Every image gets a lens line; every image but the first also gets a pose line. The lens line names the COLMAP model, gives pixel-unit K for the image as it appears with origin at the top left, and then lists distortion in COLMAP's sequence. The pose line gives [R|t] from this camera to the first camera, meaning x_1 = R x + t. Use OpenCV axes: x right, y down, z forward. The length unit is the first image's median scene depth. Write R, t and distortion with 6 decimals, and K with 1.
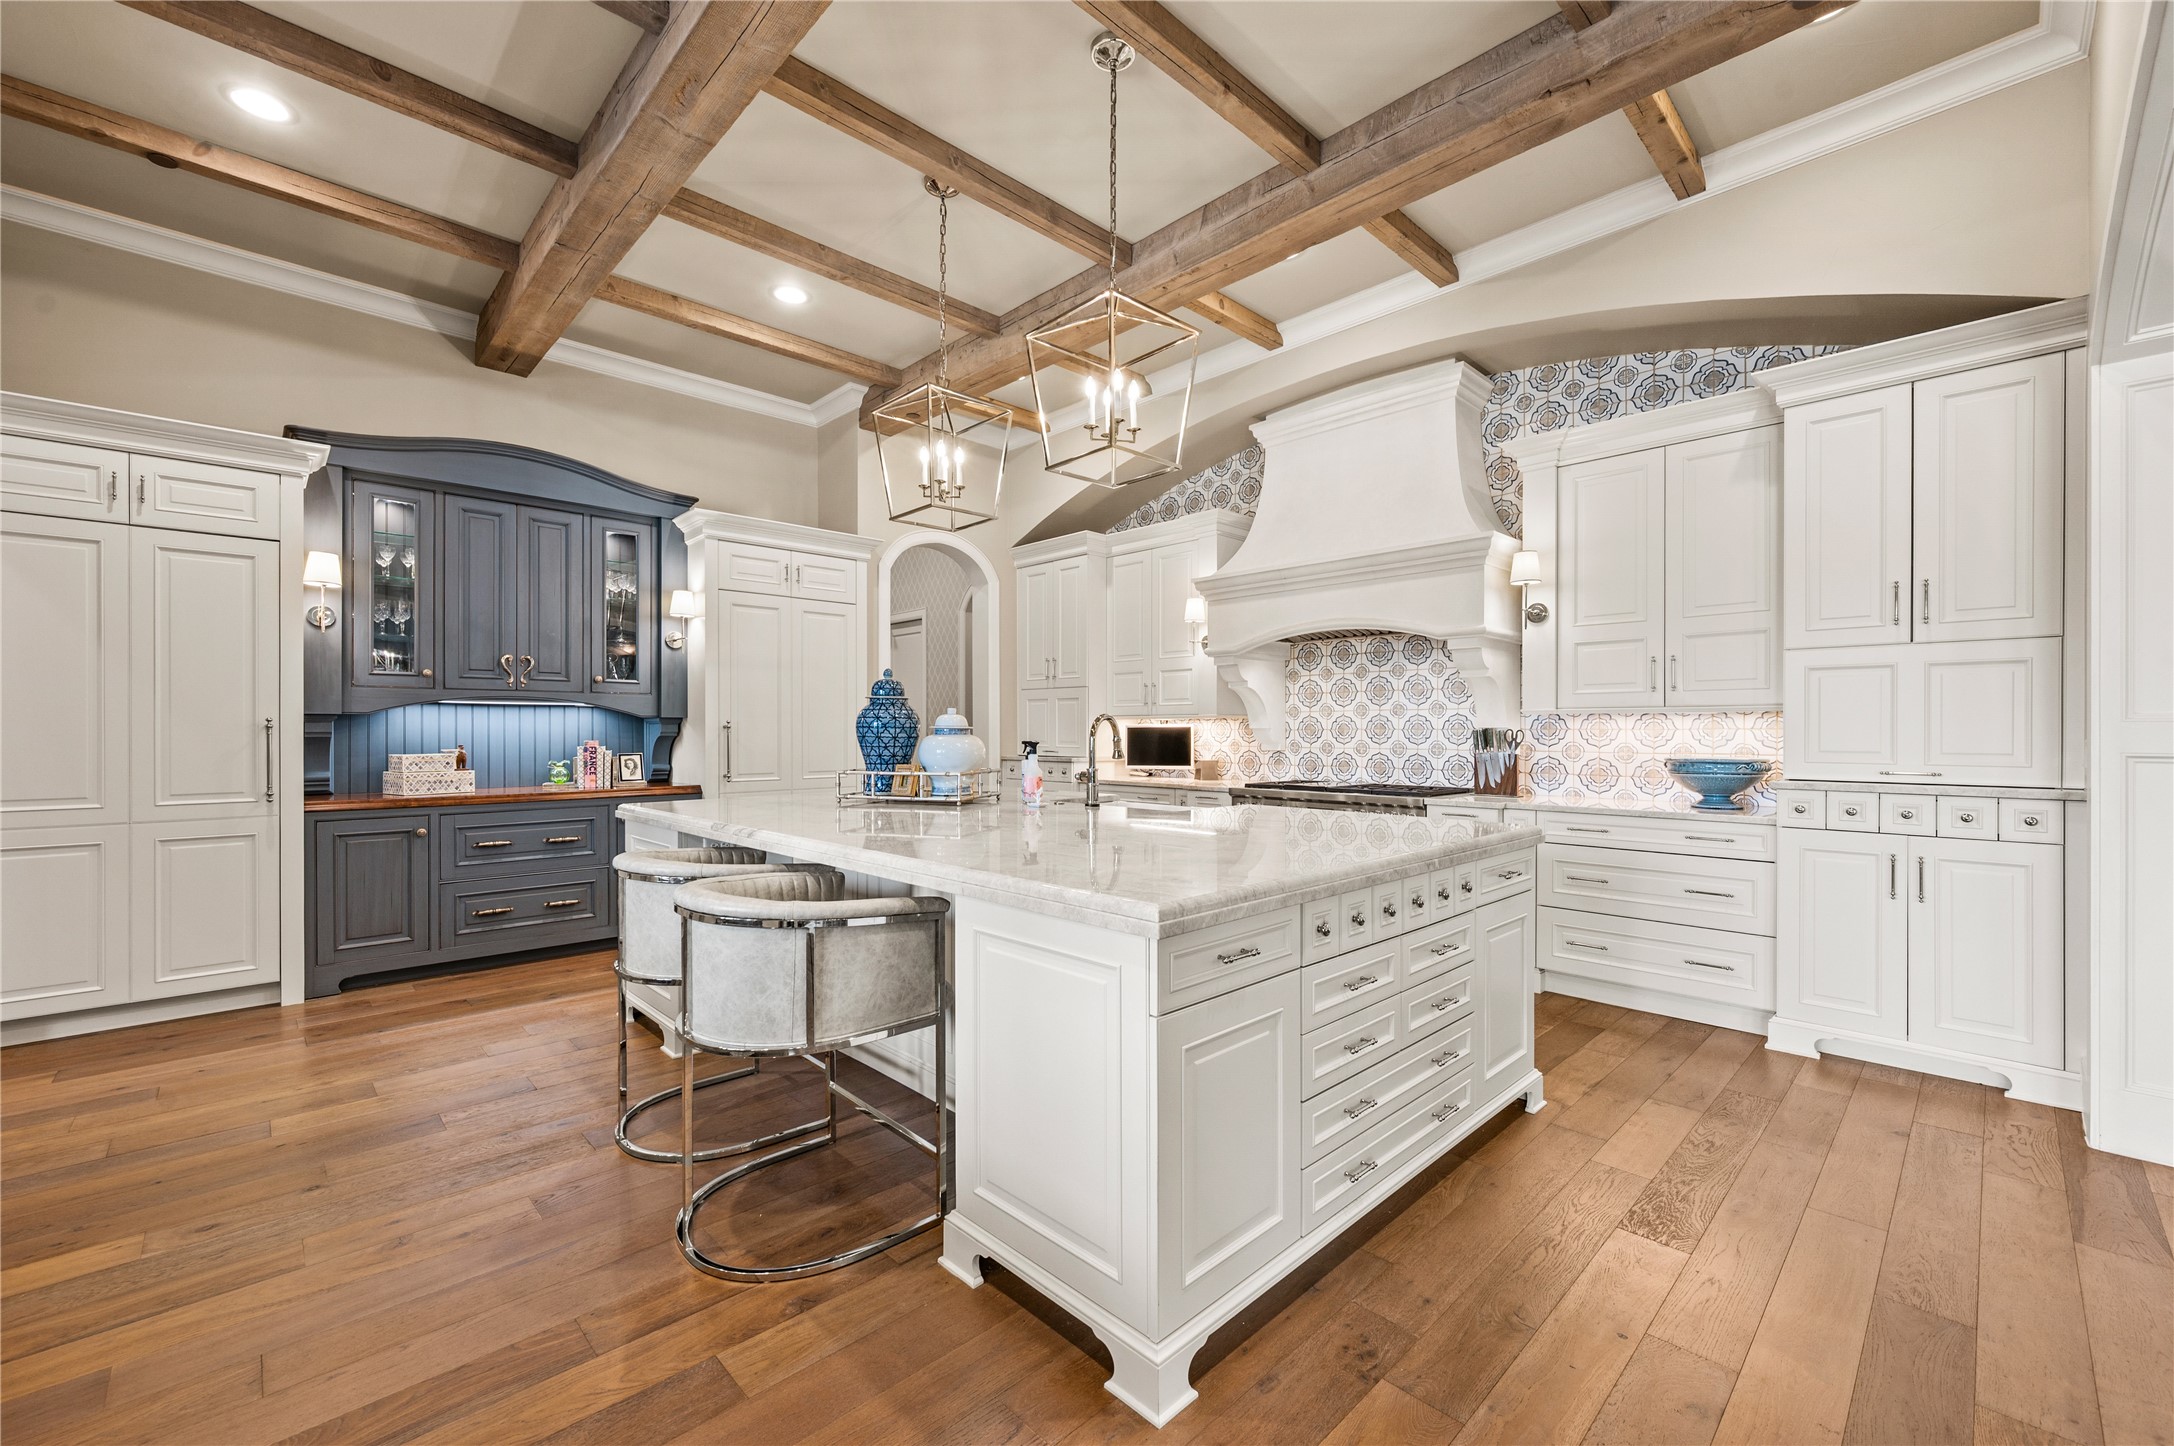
lens RADIAL K [[866.0, 0, 1079.2], [0, 866.0, 736.7], [0, 0, 1]] dist [-0.000709, -0.000987]
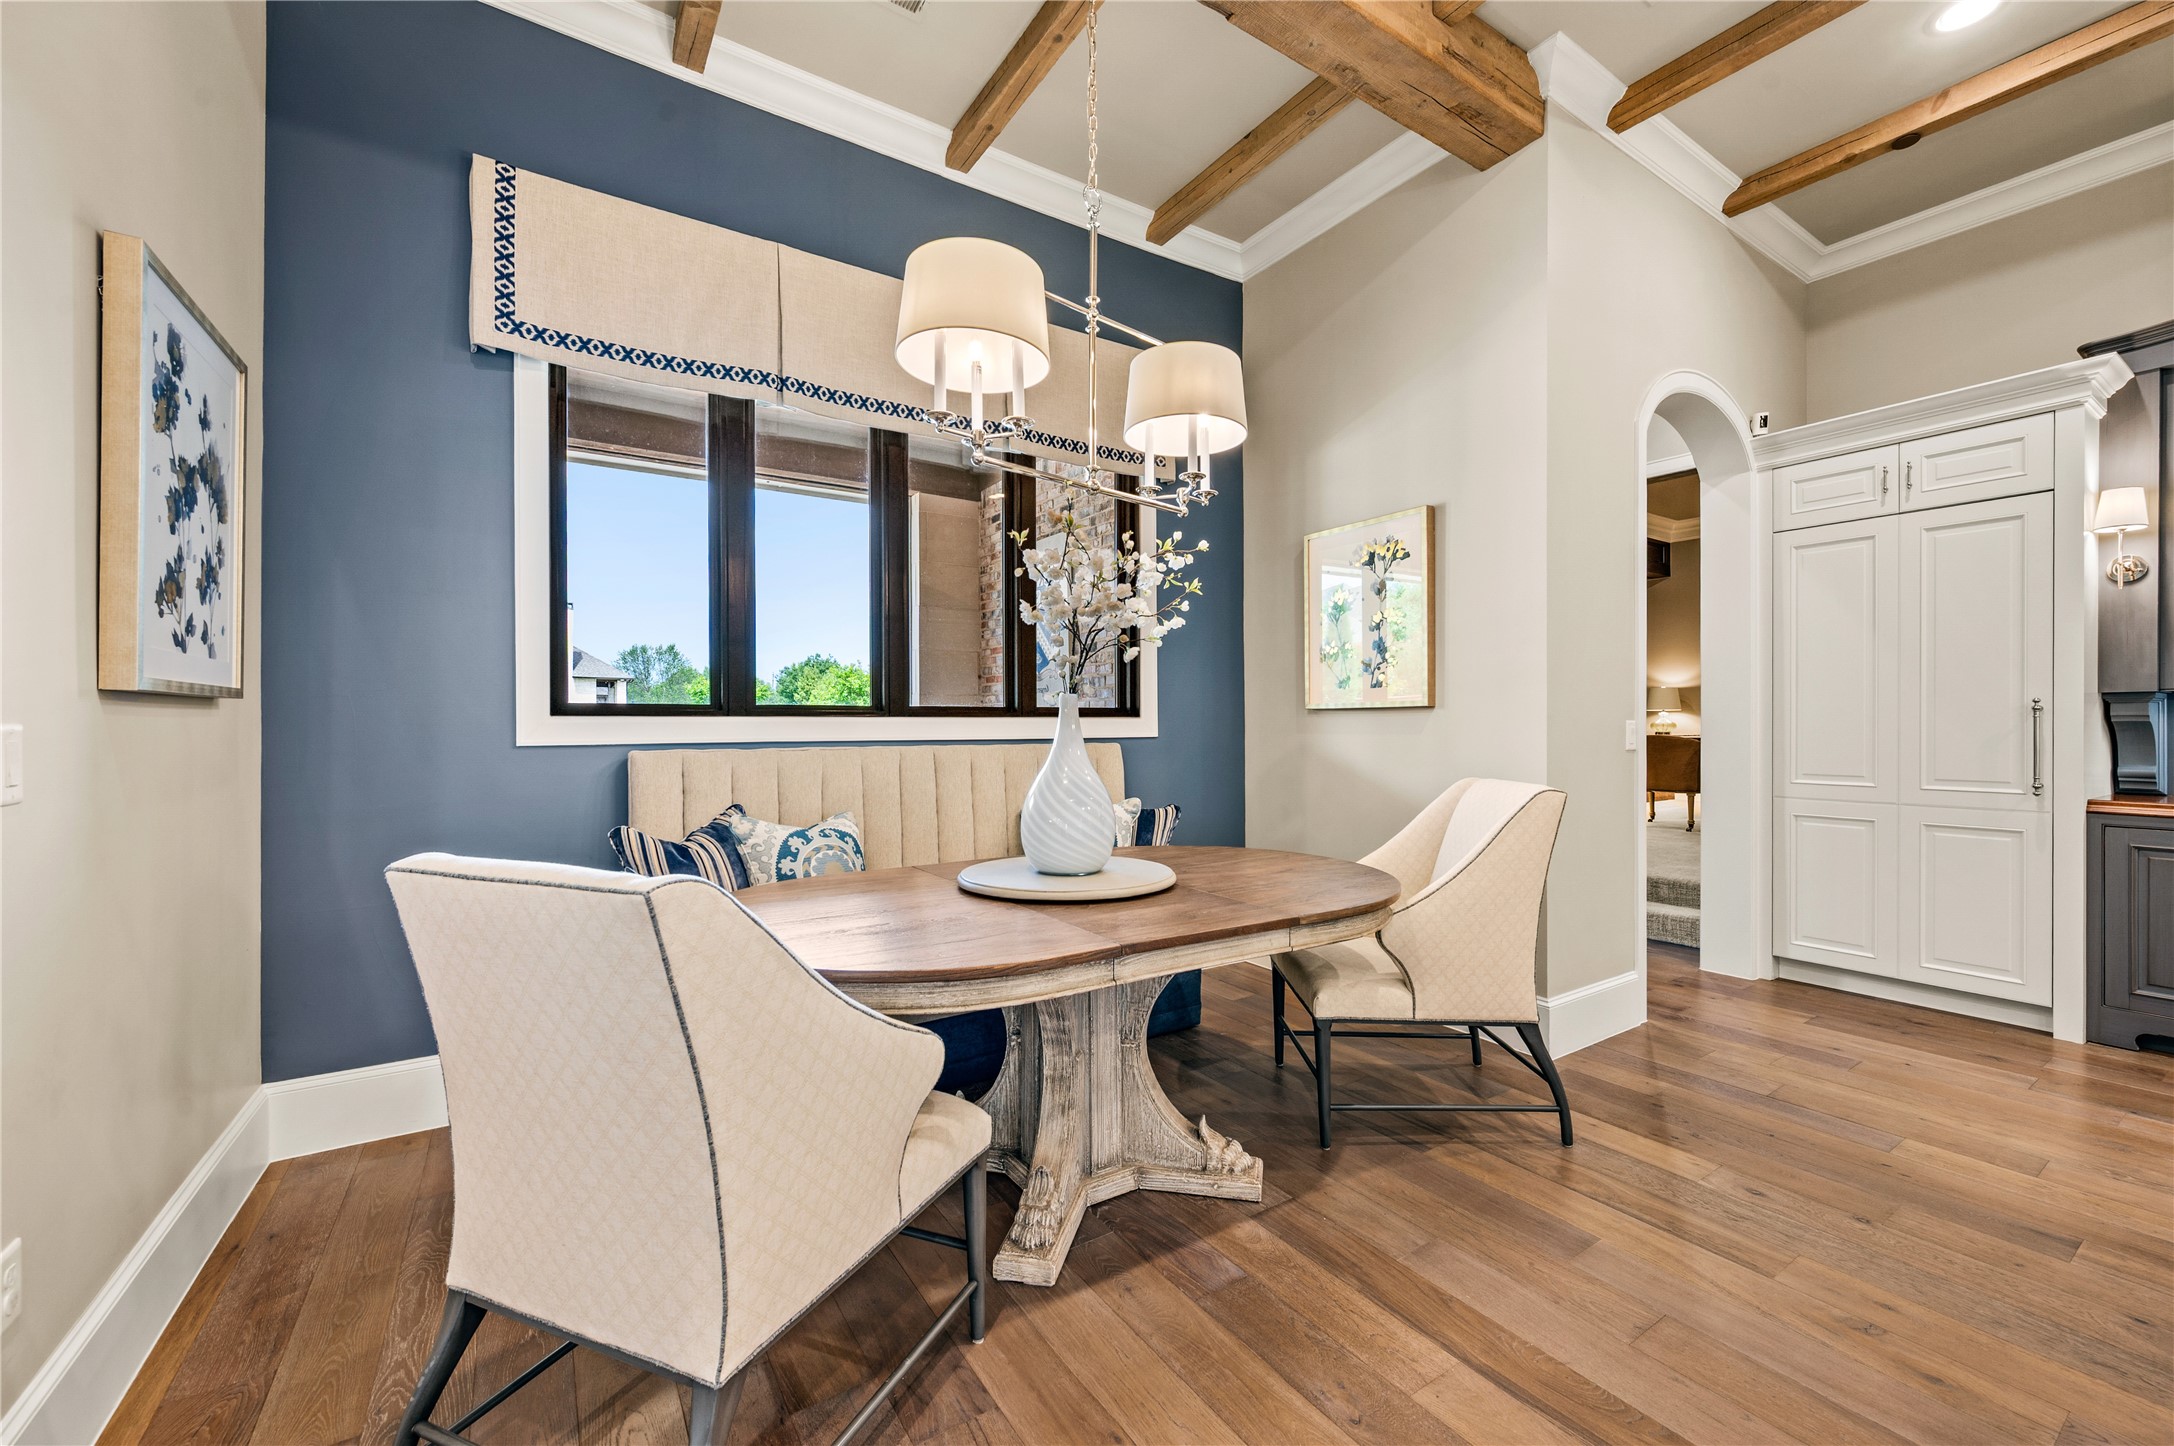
lens RADIAL K [[866.0, 0, 1088.6], [0, 866.0, 729.4], [0, 0, 1]] dist [-0.000709, -0.000987]
pose [[-0.187285, 0.006302, -0.982285, 0.086229], [-0.002658, 0.999973, 0.006923, 0.005969], [0.982302, 0.003908, -0.187263, 0.232279]]
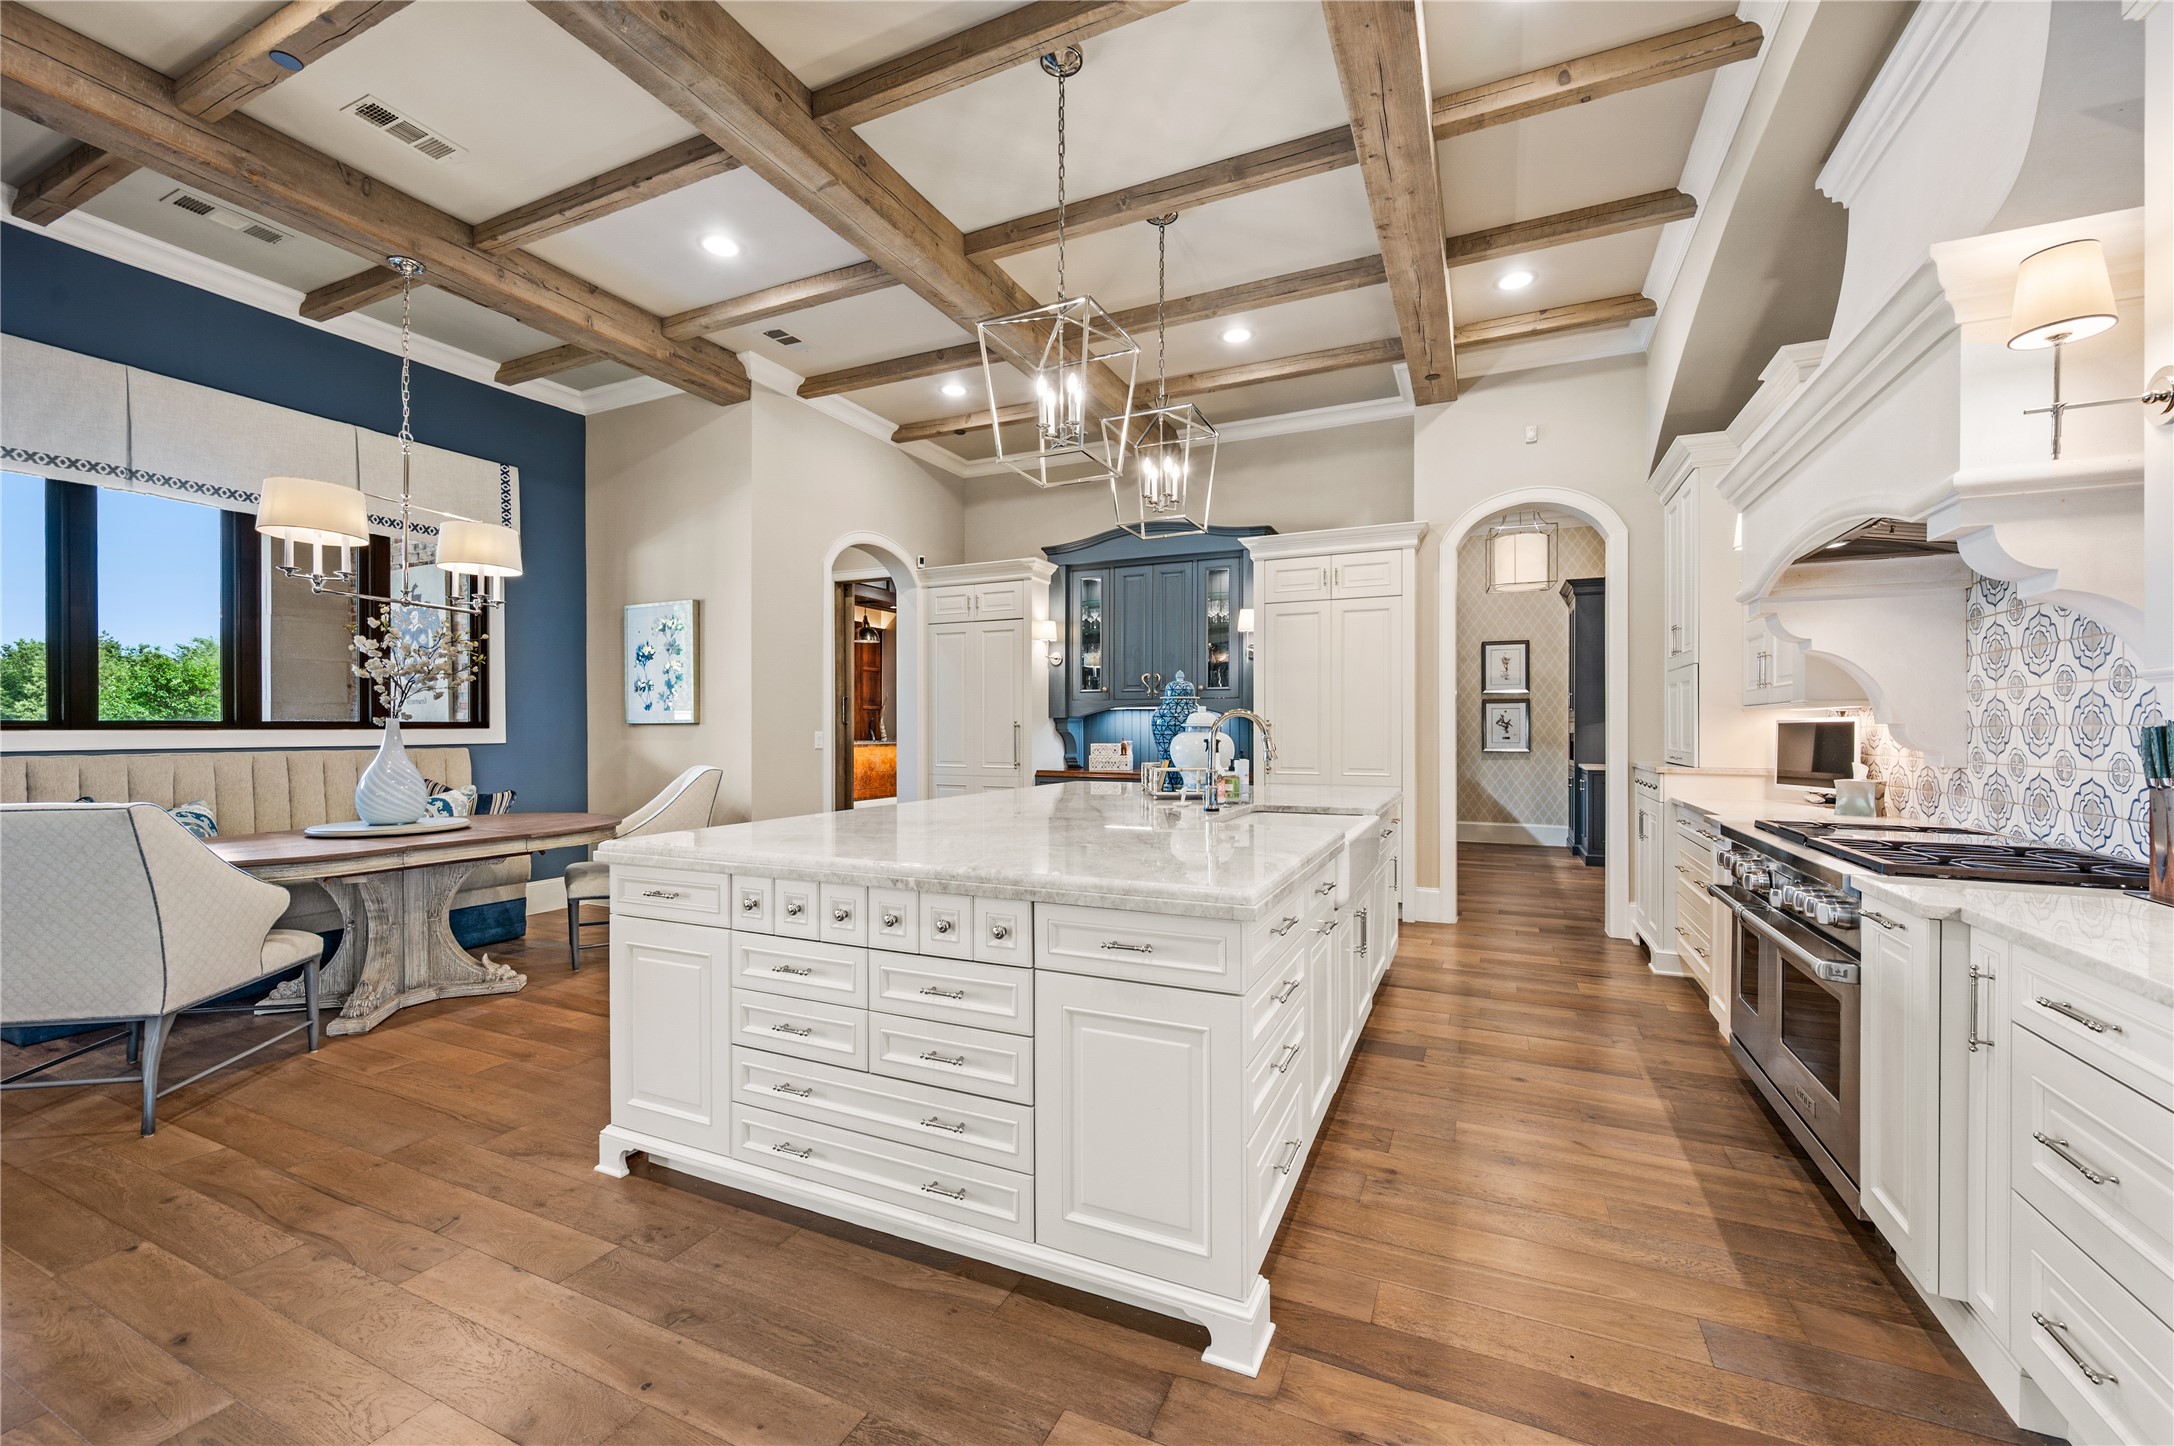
lens RADIAL K [[866.0, 0, 1089.9], [0, 866.0, 731.5], [0, 0, 1]] dist [-0.000709, -0.000987]
pose [[0.369467, 0.004093, -0.929235, 0.748139], [-0.004377, 0.999987, 0.002664, -0.005772], [0.929234, 0.003083, 0.369480, 0.493838]]
